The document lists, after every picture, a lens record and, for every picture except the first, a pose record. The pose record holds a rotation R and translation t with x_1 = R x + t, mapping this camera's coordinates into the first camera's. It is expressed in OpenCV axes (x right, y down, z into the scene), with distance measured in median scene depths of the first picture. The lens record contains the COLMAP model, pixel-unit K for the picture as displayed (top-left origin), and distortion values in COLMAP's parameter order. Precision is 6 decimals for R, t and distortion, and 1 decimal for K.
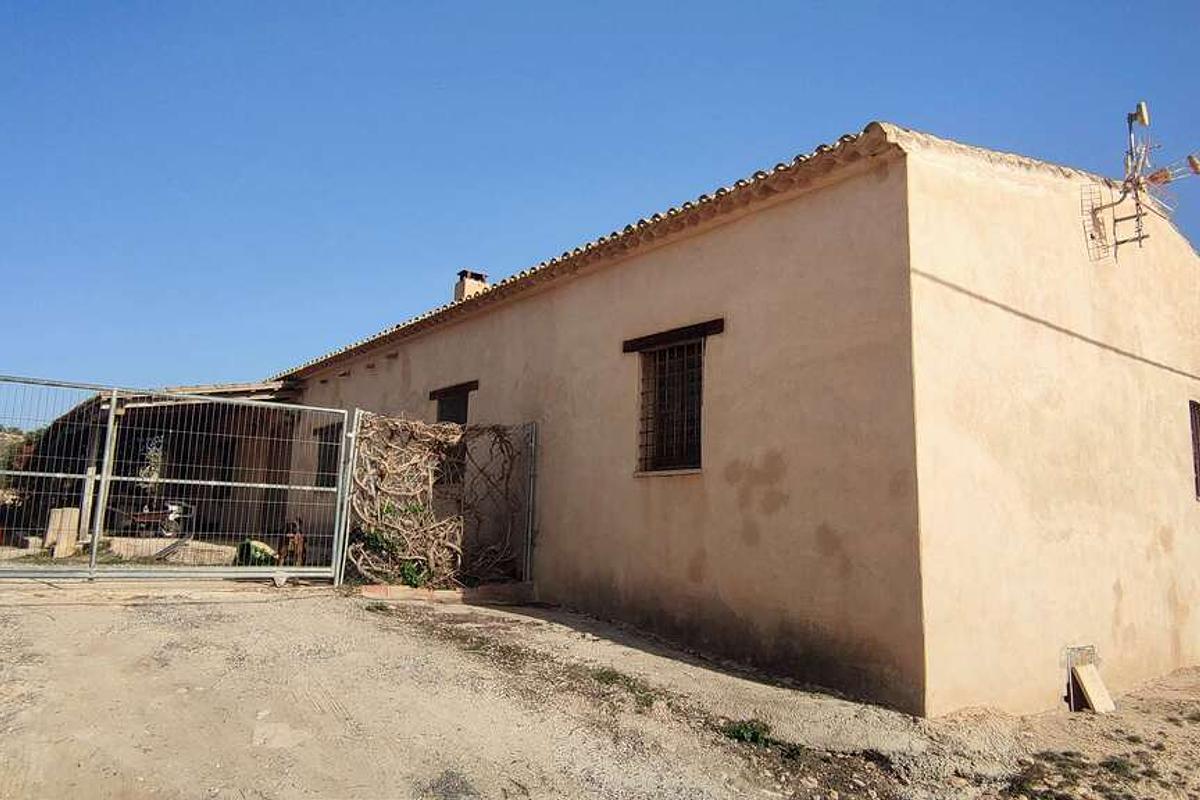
lens RADIAL K [[808.2, 0, 602.2], [0, 808.2, 400.3], [0, 0, 1]] dist [0.015323, -0.019141]
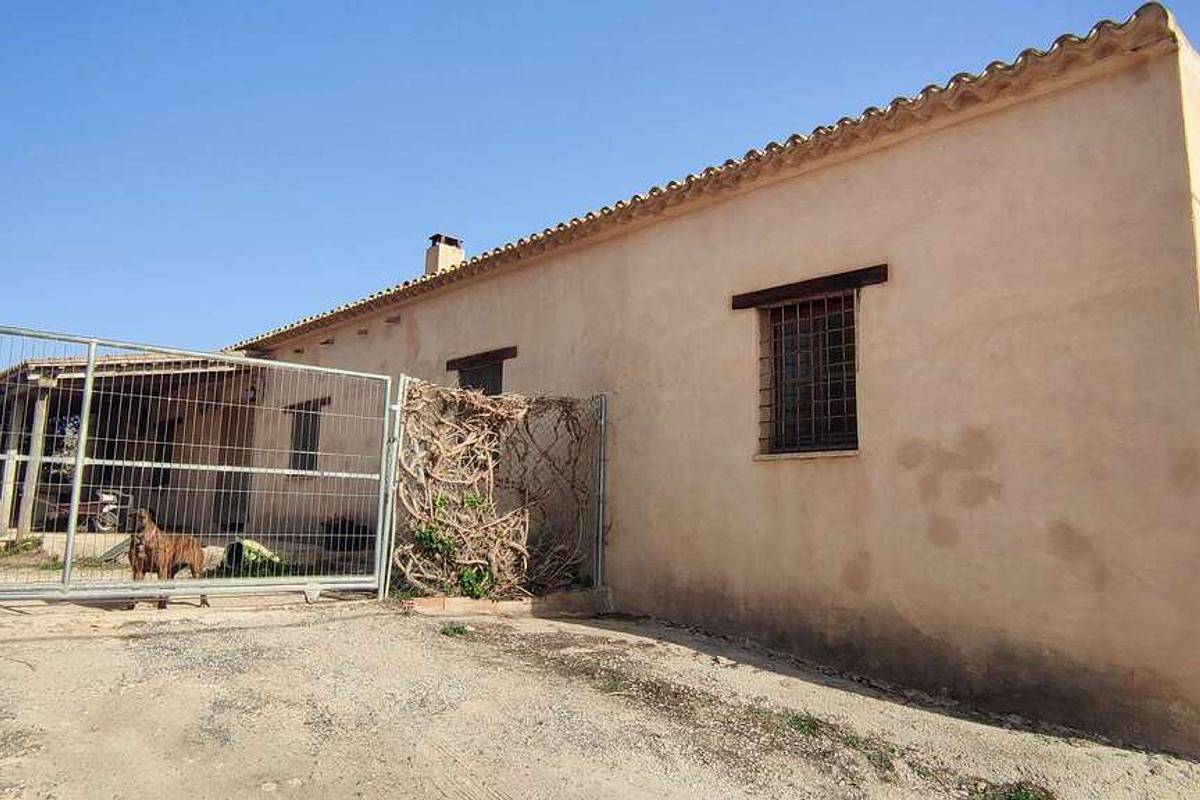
lens RADIAL K [[808.2, 0, 598.8], [0, 808.2, 398.2], [0, 0, 1]] dist [0.015323, -0.019141]
pose [[0.995608, 0.007524, 0.093312, -0.200647], [-0.008928, 0.999853, 0.014637, 0.022159], [-0.093188, -0.015406, 0.995529, 0.211180]]
